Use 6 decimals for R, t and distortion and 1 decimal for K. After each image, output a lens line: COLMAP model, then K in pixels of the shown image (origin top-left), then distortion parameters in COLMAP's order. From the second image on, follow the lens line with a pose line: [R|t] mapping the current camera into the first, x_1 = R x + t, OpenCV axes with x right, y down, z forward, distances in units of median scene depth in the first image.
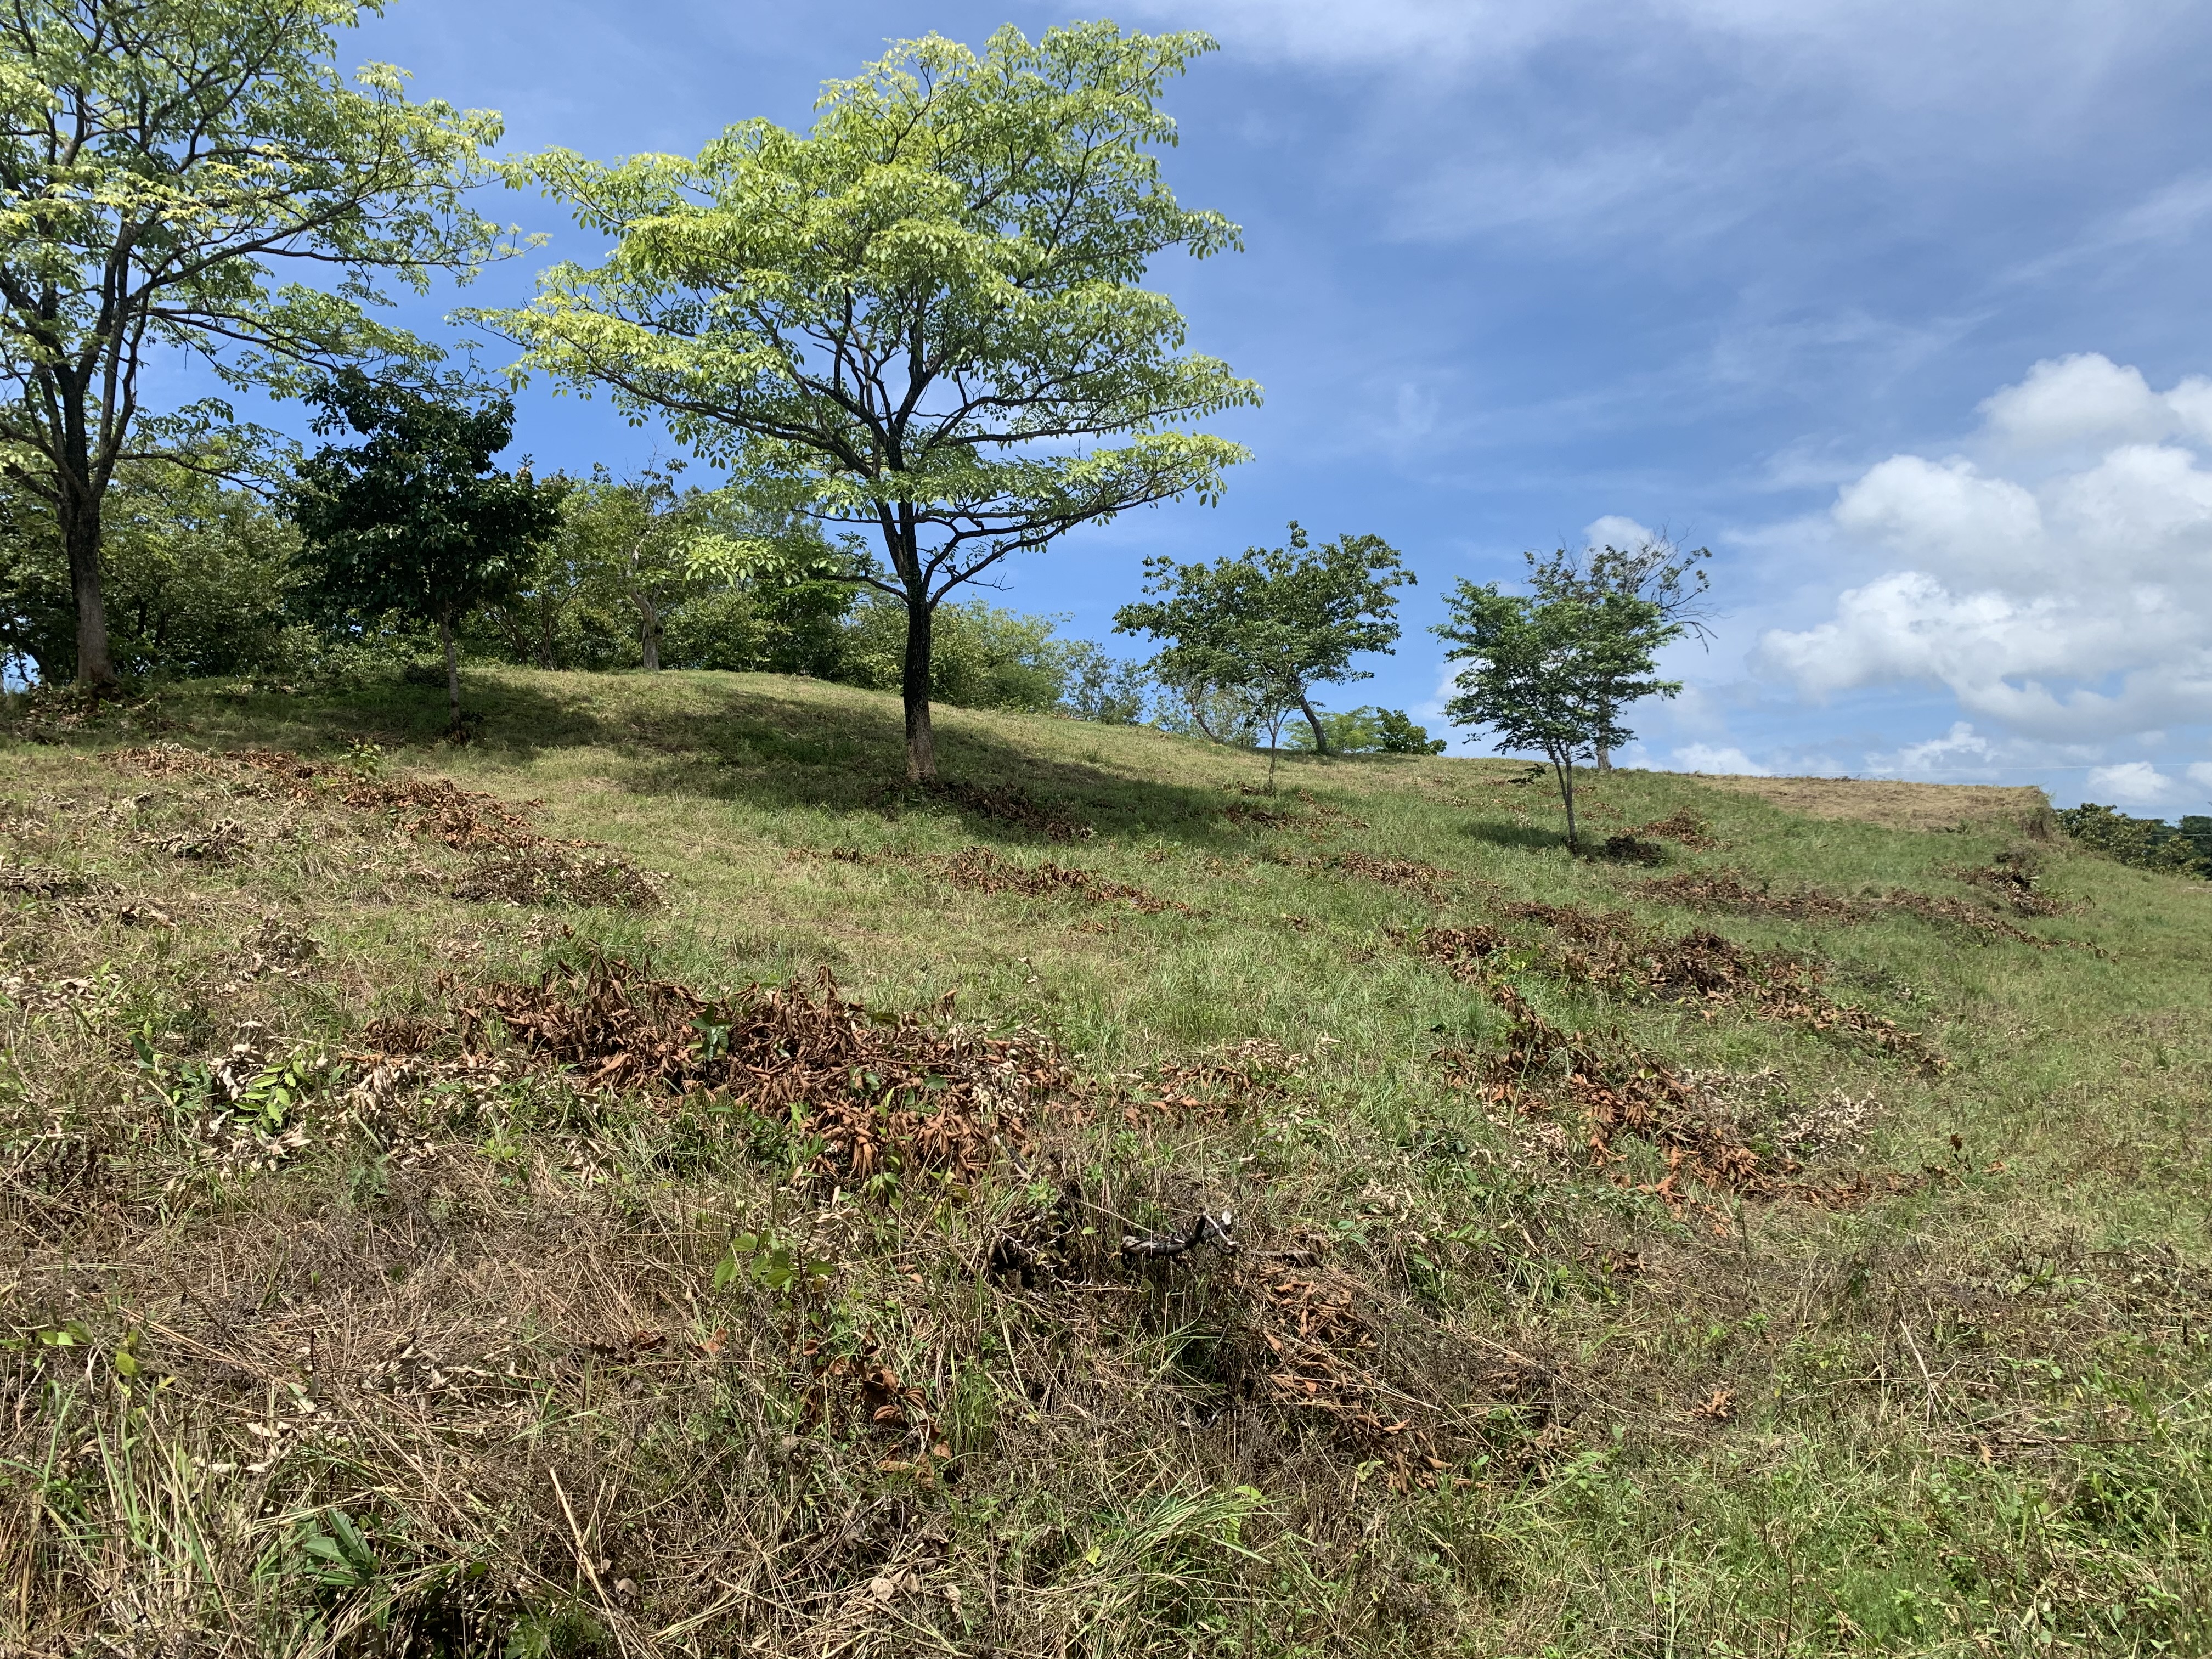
lens RADIAL K [[1664.2, 0, 1047.8], [0, 1664.2, 810.3], [0, 0, 1]] dist [0.005696, -0.019576]
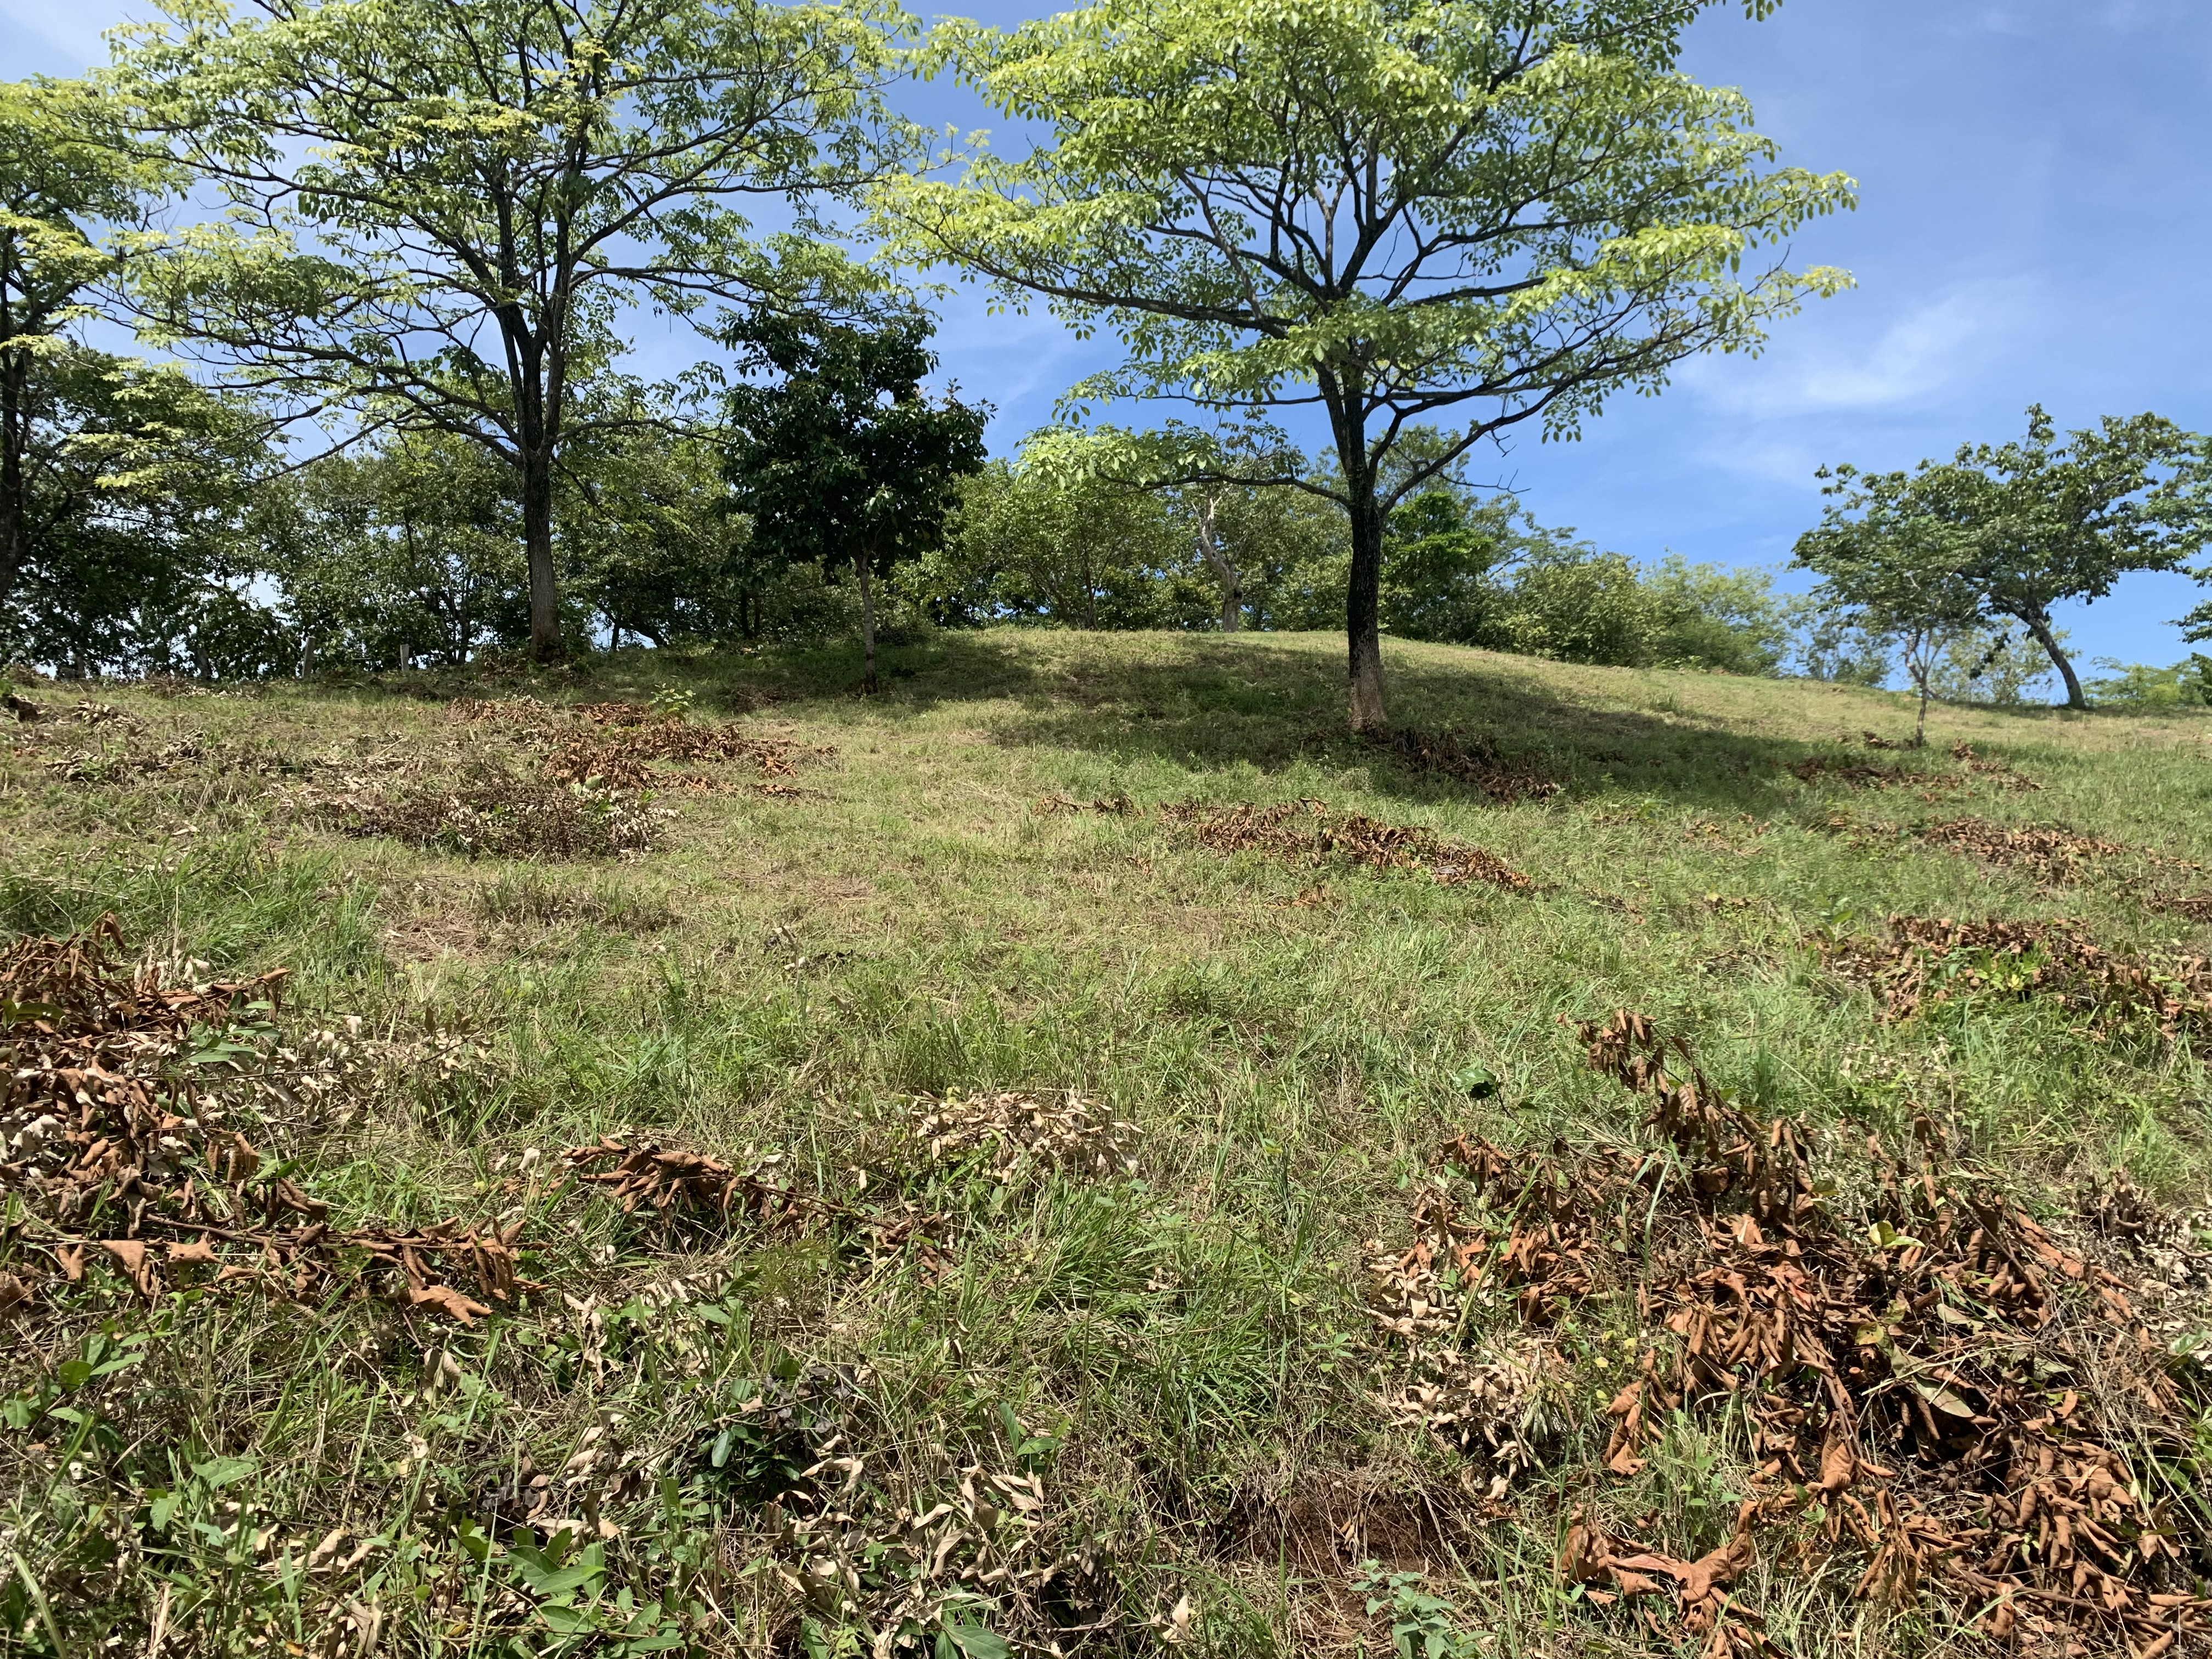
lens RADIAL K [[1664.2, 0, 1126.1], [0, 1664.2, 813.0], [0, 0, 1]] dist [0.005696, -0.019576]
pose [[0.910533, -0.001865, -0.413432, 0.128108], [0.002451, 0.999997, 0.000888, 0.018503], [0.413429, -0.001822, 0.910534, 0.193763]]
